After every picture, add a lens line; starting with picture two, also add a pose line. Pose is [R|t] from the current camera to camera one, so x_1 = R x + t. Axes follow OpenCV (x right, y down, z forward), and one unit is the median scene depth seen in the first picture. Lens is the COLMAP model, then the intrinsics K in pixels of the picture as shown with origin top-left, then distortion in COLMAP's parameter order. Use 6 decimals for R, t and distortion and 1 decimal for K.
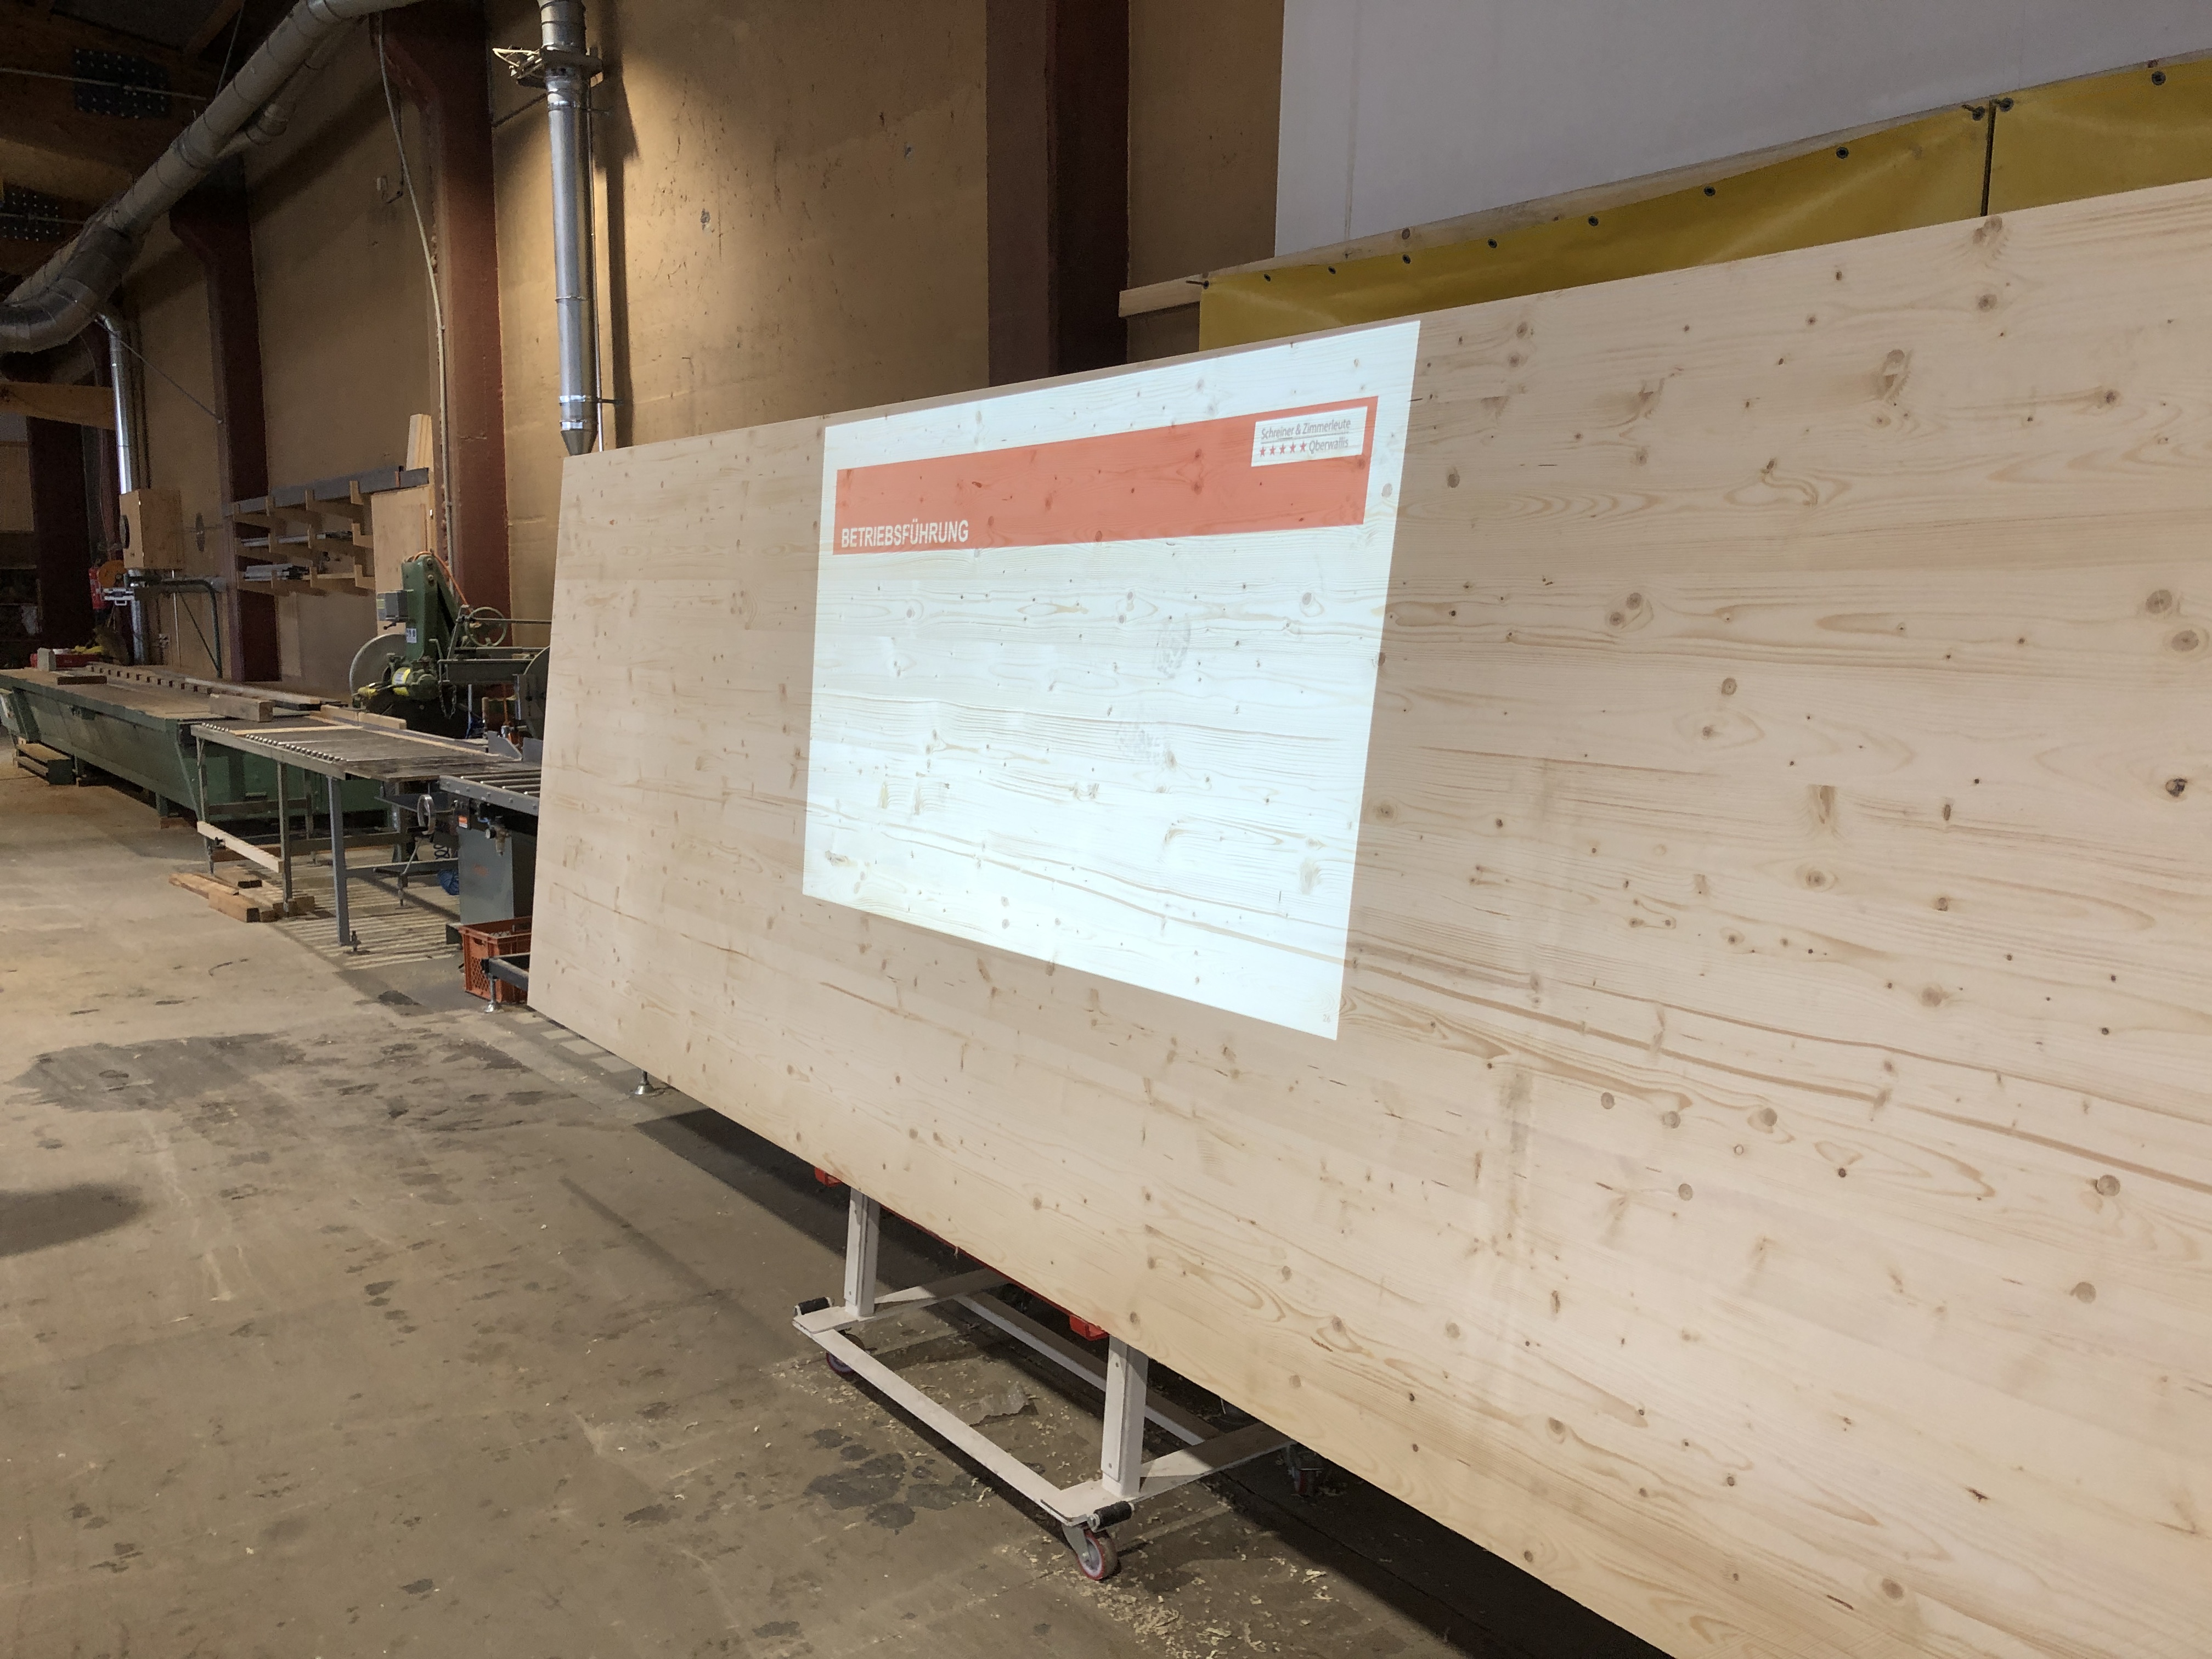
lens RADIAL K [[1805.2, 0, 1125.8], [0, 1805.2, 798.3], [0, 0, 1]] dist [0.027500, -0.008565]
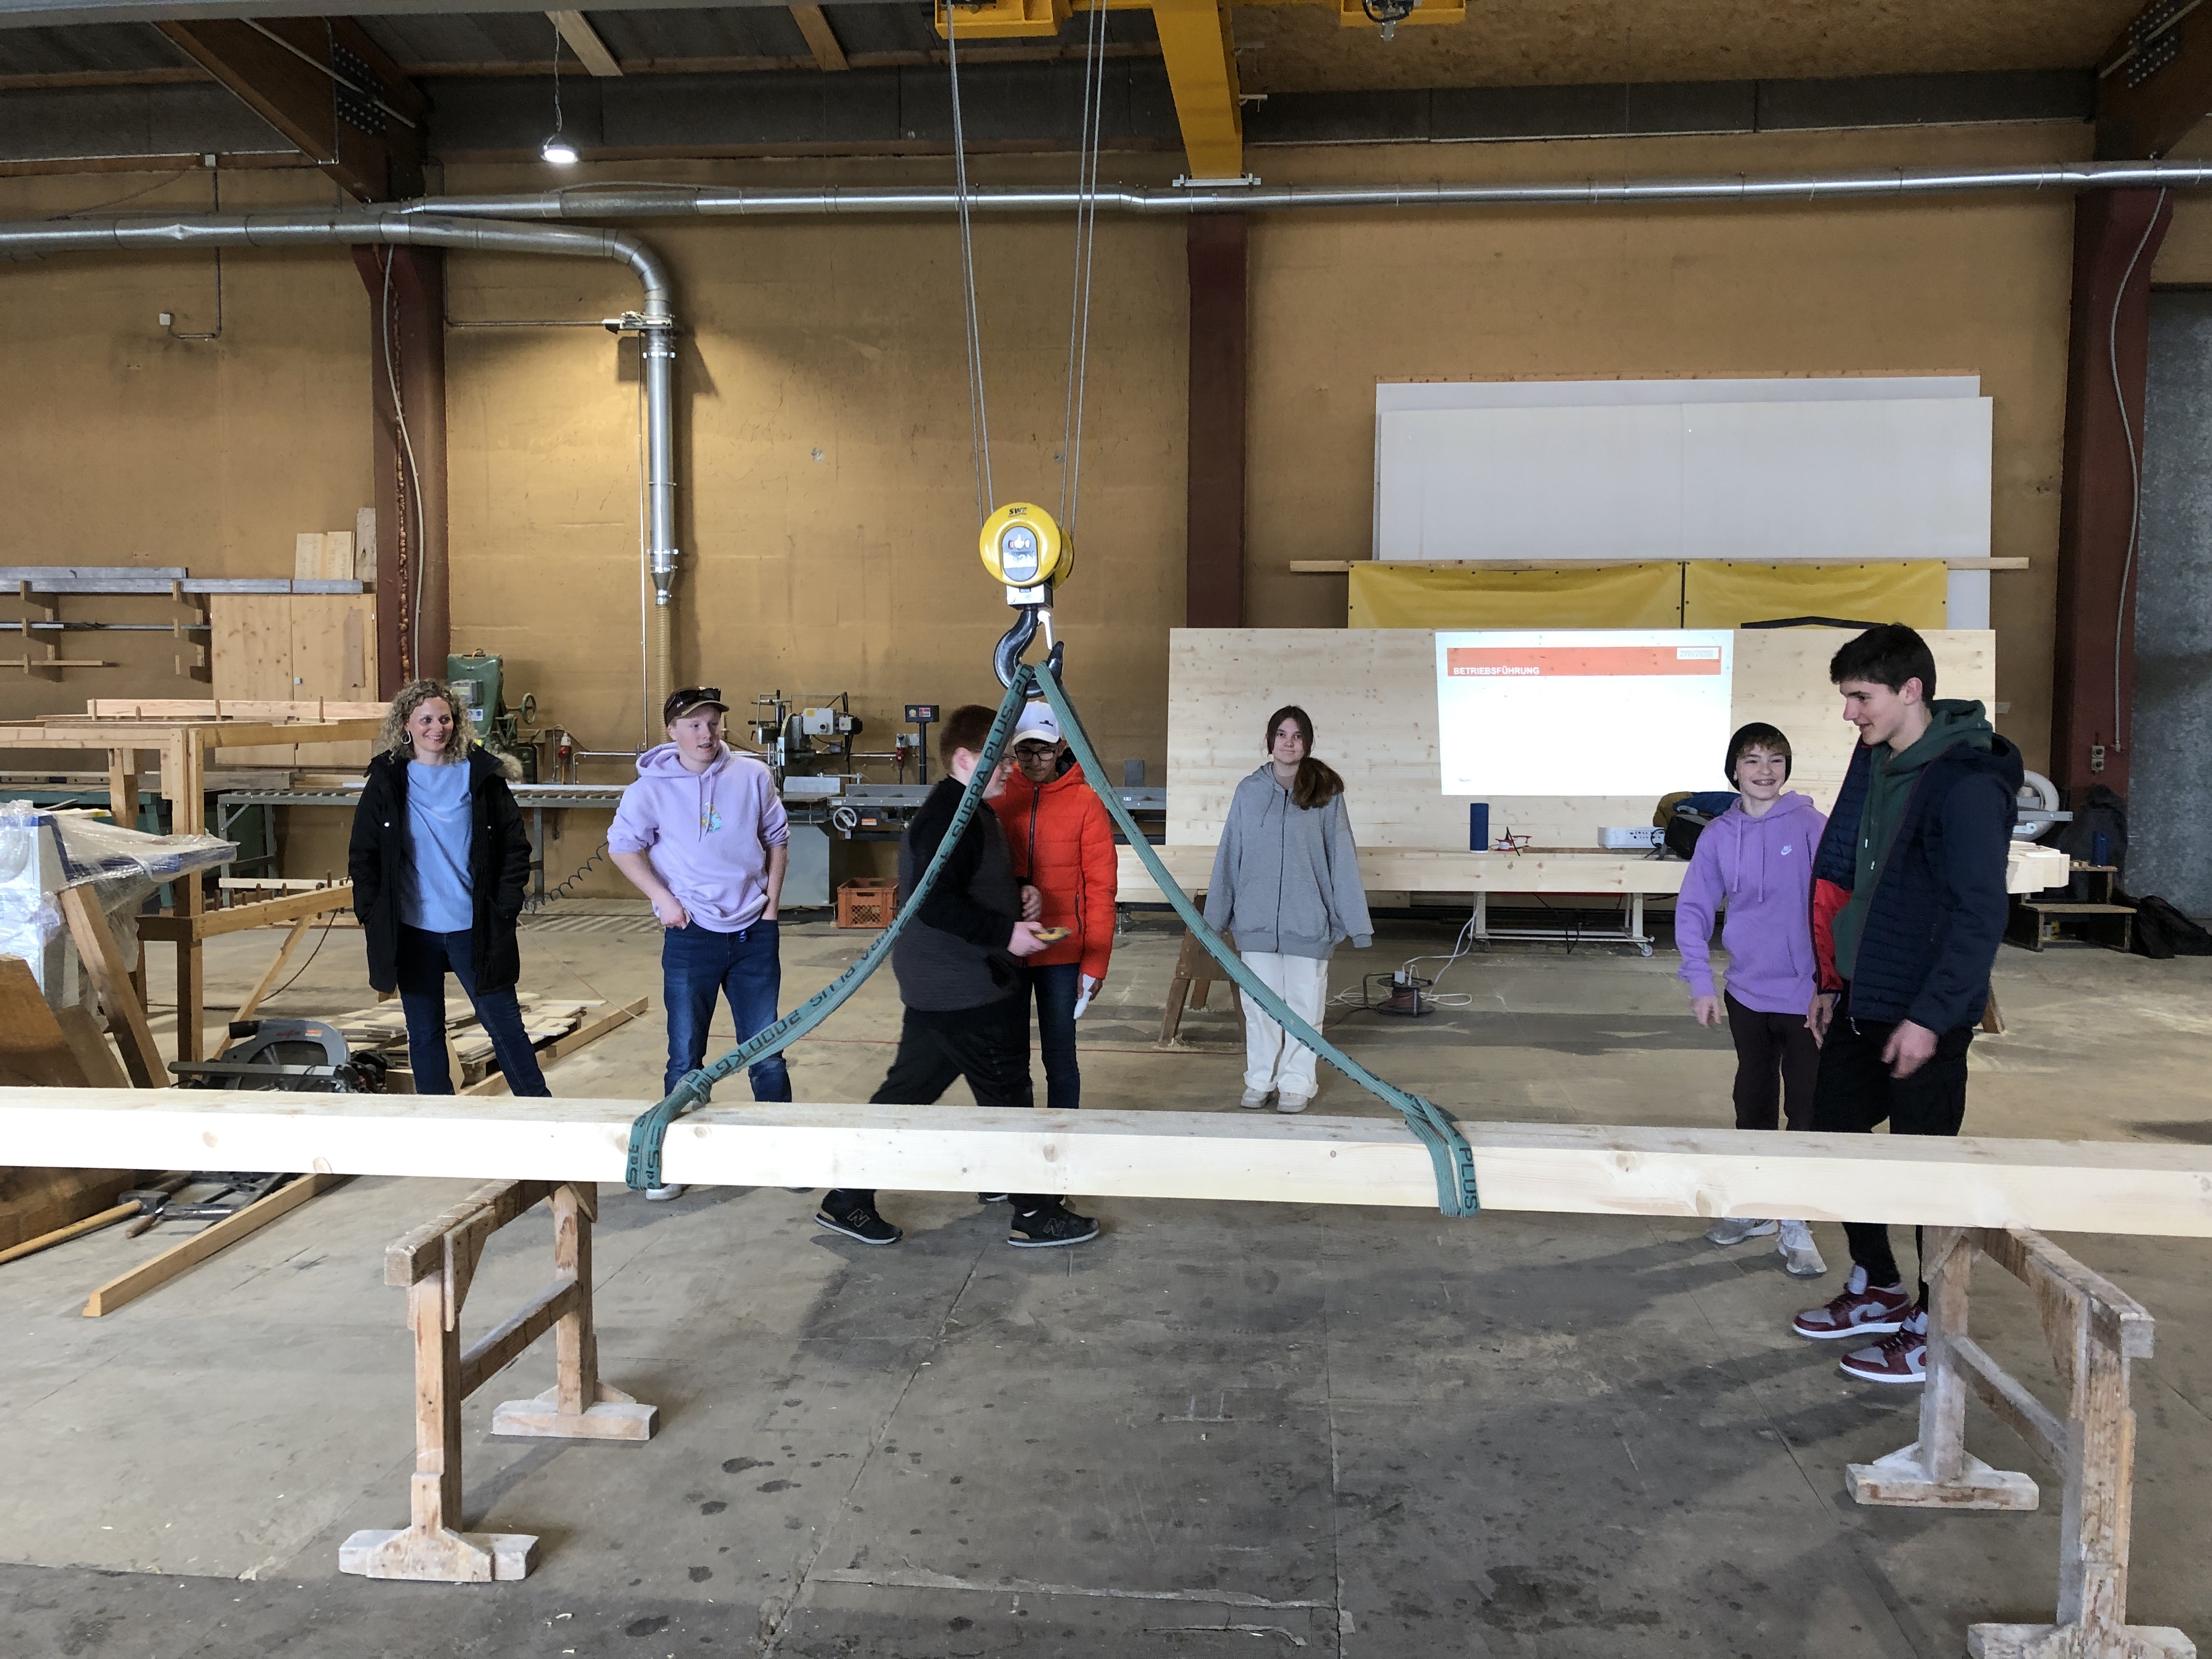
lens RADIAL K [[1809.8, 0, 1127.9], [0, 1809.8, 803.2], [0, 0, 1]] dist [0.027718, -0.009343]
pose [[0.684459, -0.042254, 0.727826, -1.725220], [0.074740, 0.997126, -0.012399, 0.043246], [-0.725210, 0.062884, 0.685650, -0.400024]]
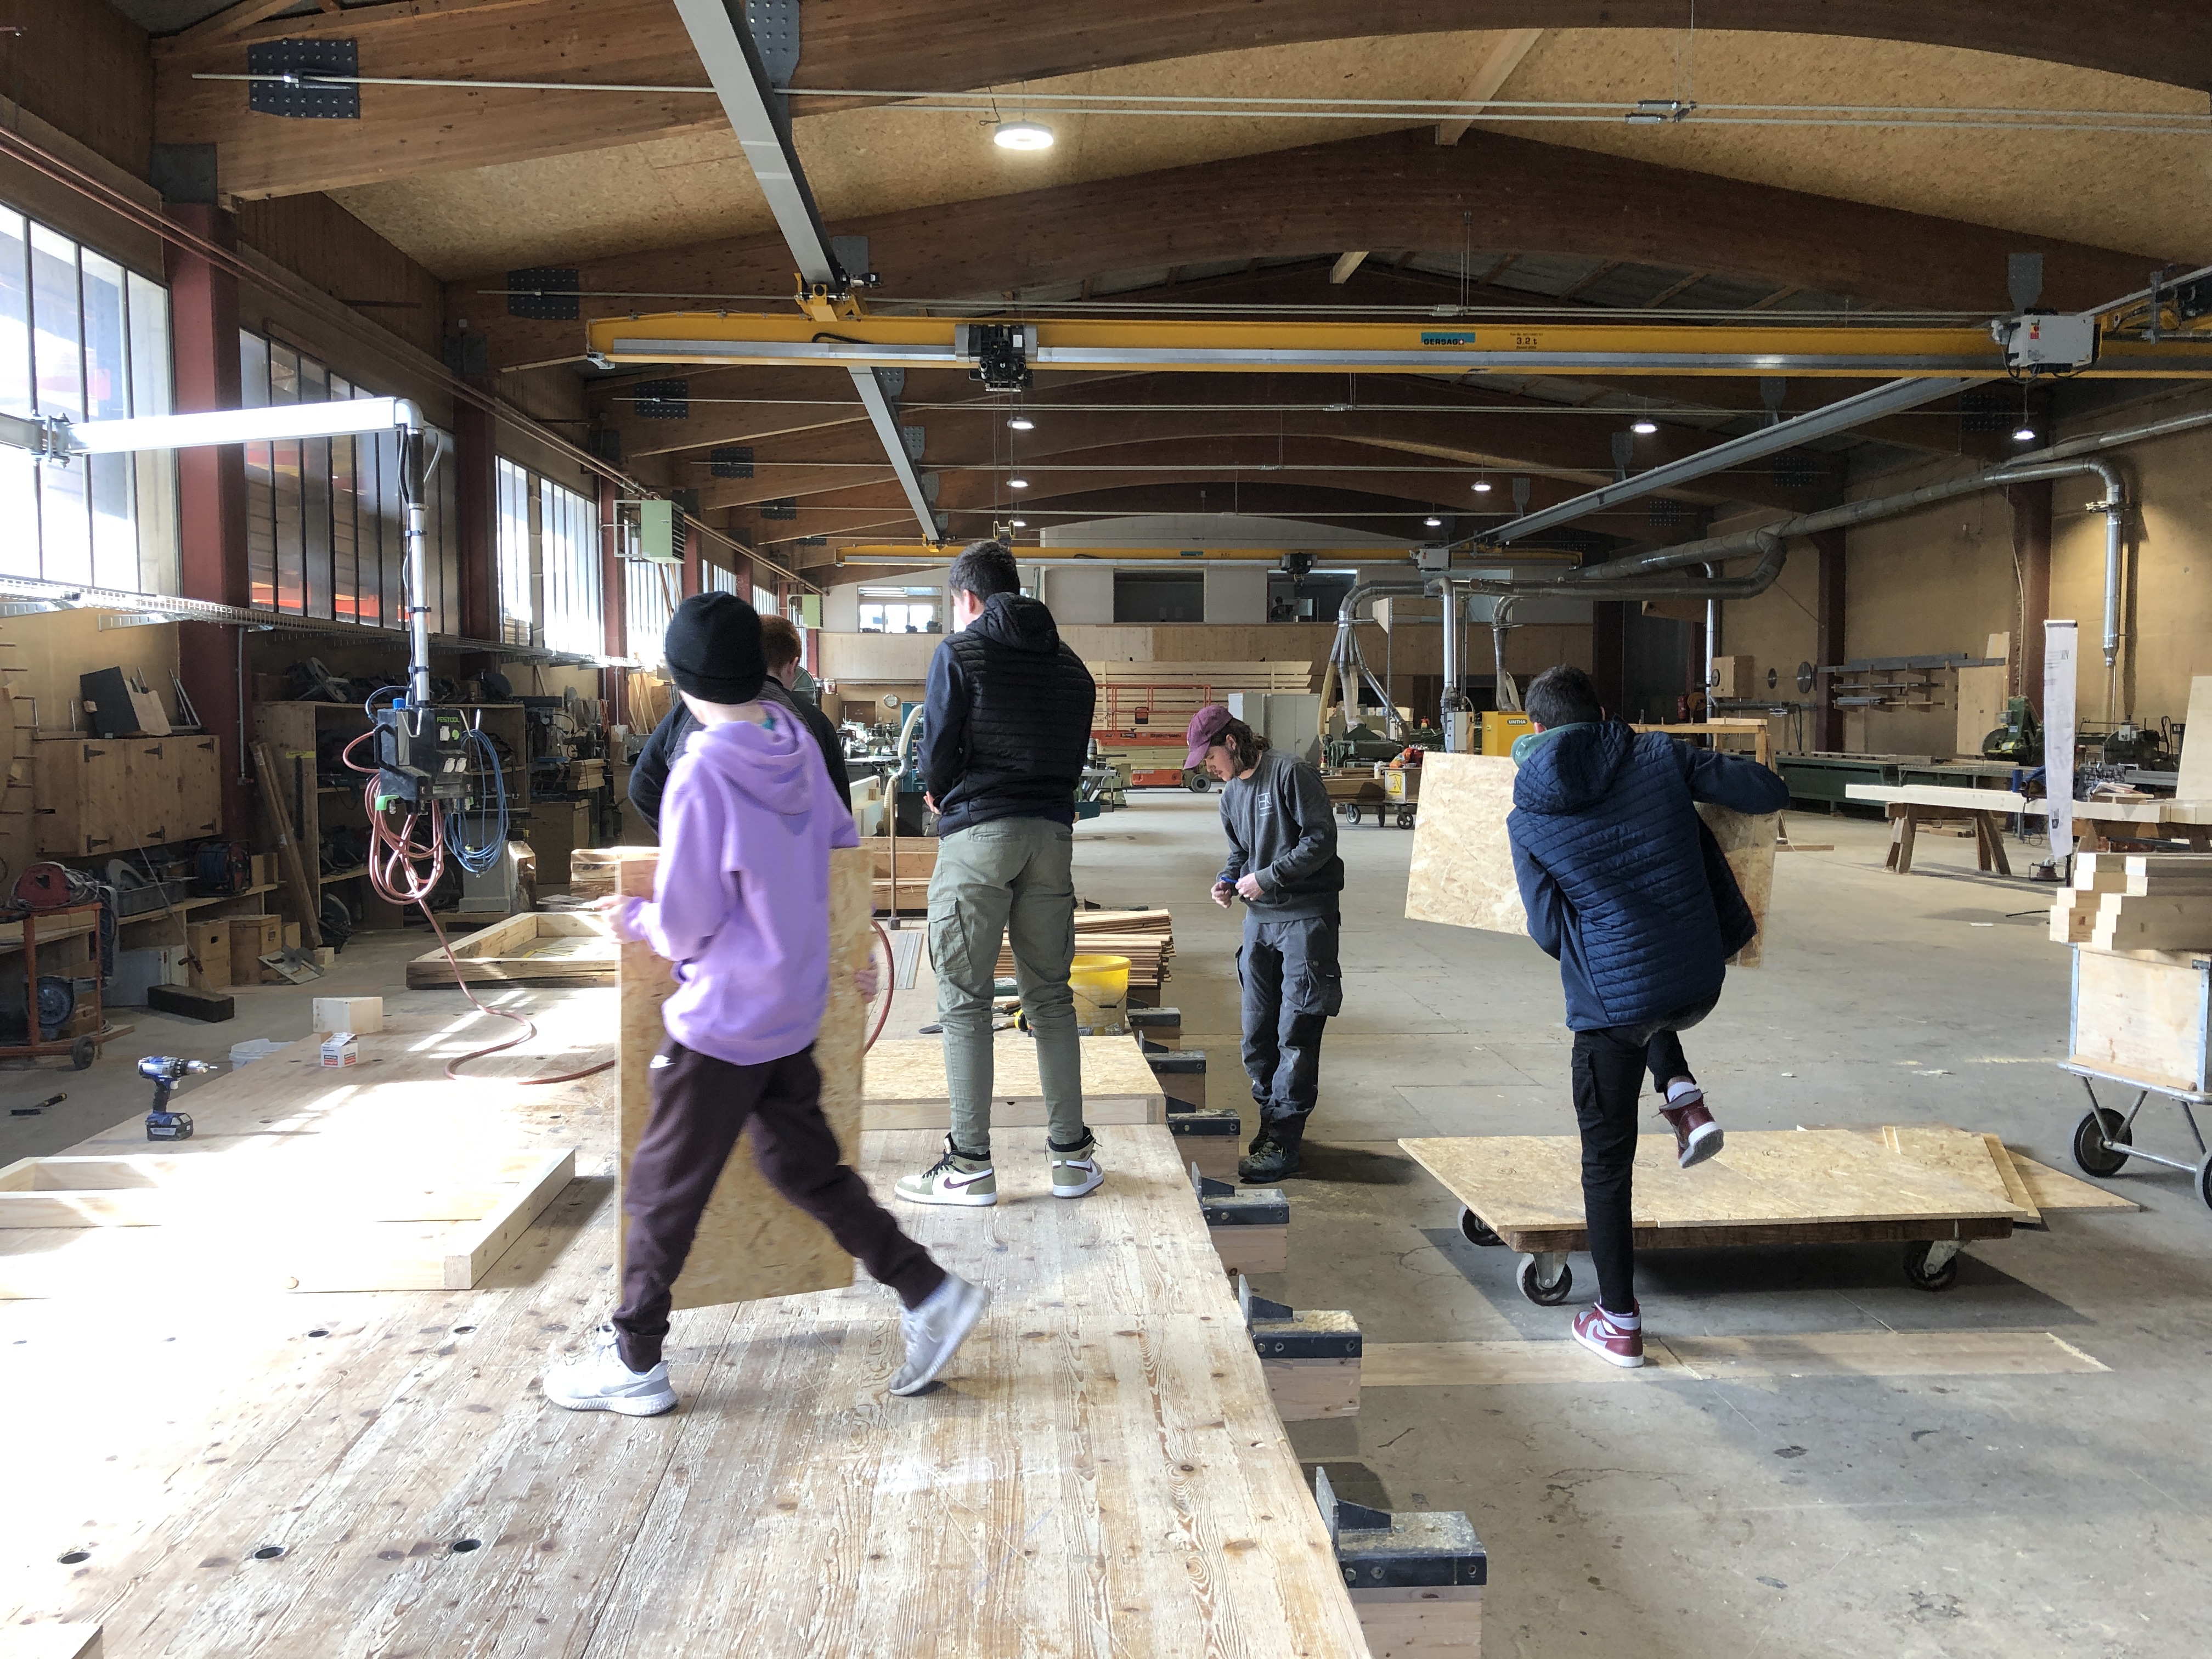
lens RADIAL K [[1805.2, 0, 1125.8], [0, 1805.2, 798.3], [0, 0, 1]] dist [0.027500, -0.008565]
pose [[0.830969, 0.030024, -0.555508, -0.046109], [-0.064360, 0.997026, -0.042387, 0.309841], [0.552583, 0.070975, 0.830430, -2.834182]]
